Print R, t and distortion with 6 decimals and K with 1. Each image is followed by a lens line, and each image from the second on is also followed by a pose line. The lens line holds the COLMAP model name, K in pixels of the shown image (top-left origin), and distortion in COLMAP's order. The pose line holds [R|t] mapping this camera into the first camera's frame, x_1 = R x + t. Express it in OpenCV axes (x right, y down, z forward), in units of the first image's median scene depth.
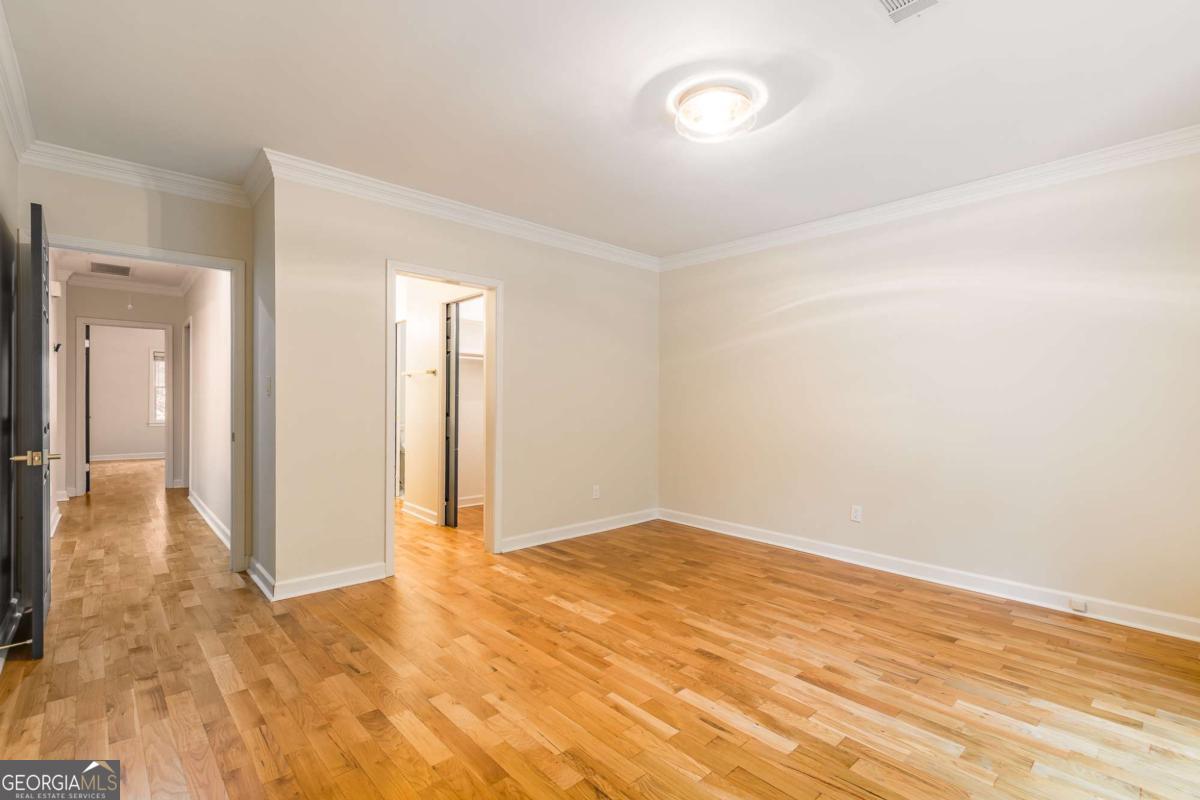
lens RADIAL K [[537.6, 0, 600.3], [0, 537.6, 401.3], [0, 0, 1]] dist [0.001018, -0.000779]
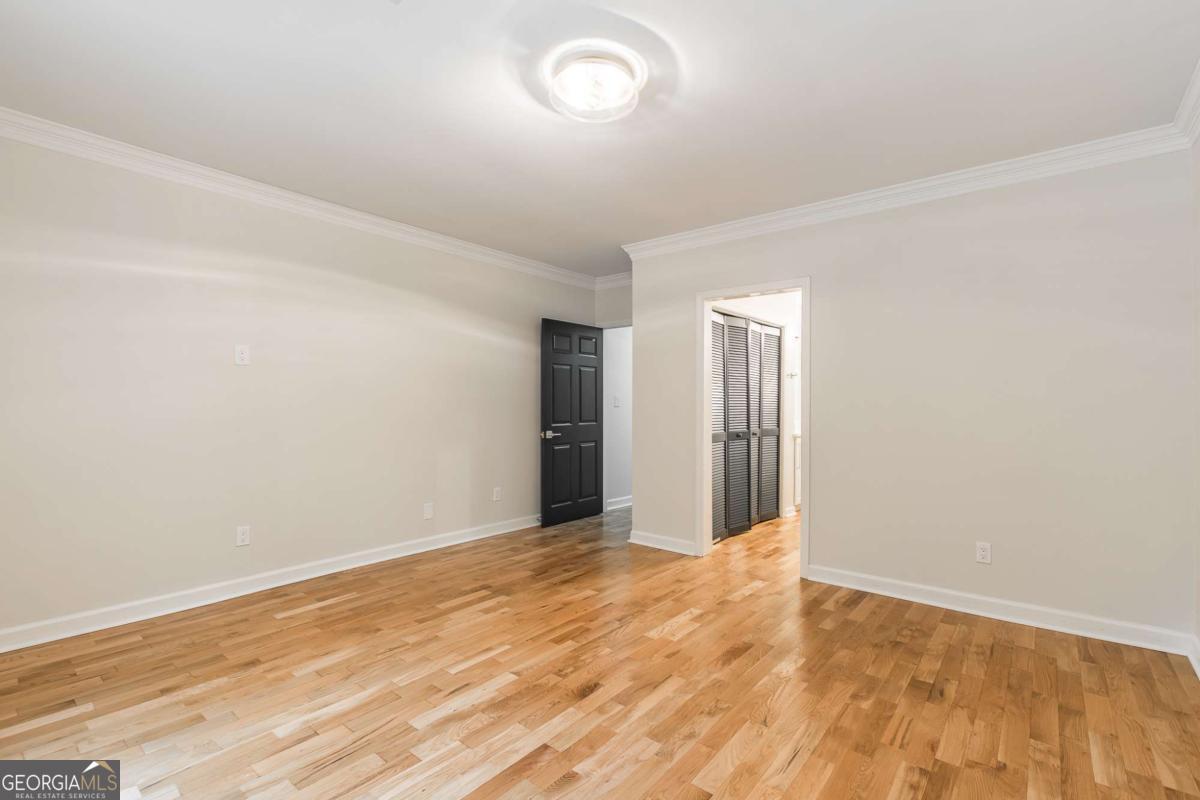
lens RADIAL K [[537.6, 0, 606.4], [0, 537.6, 401.1], [0, 0, 1]] dist [0.001018, -0.000779]
pose [[0.156758, -0.013349, -0.987547, 0.973368], [-0.009610, 0.999841, -0.015041, 0.001836], [0.987590, 0.011848, 0.156605, 0.781535]]
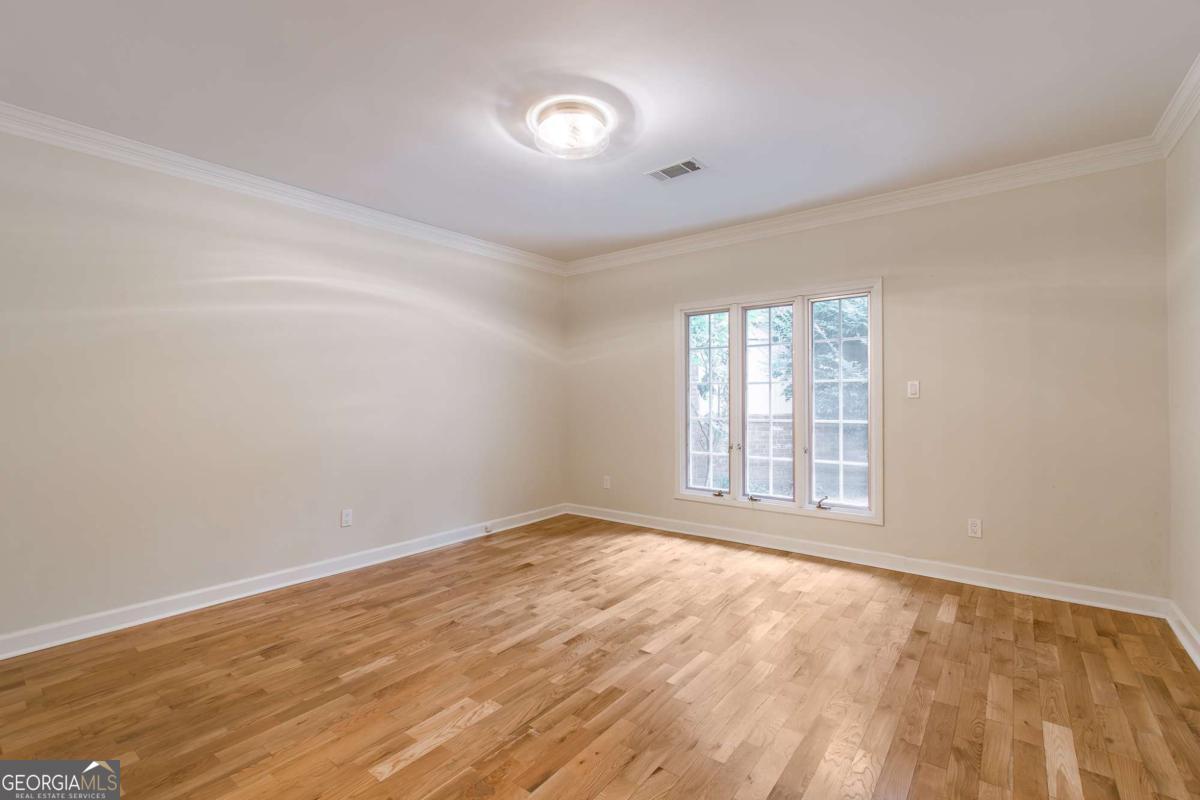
lens RADIAL K [[537.6, 0, 598.6], [0, 537.6, 398.2], [0, 0, 1]] dist [0.001018, -0.000779]
pose [[-0.163862, -0.008479, 0.986447, -0.752244], [0.009032, 0.999908, 0.010095, -0.013977], [-0.986442, 0.010563, -0.163771, 0.996270]]
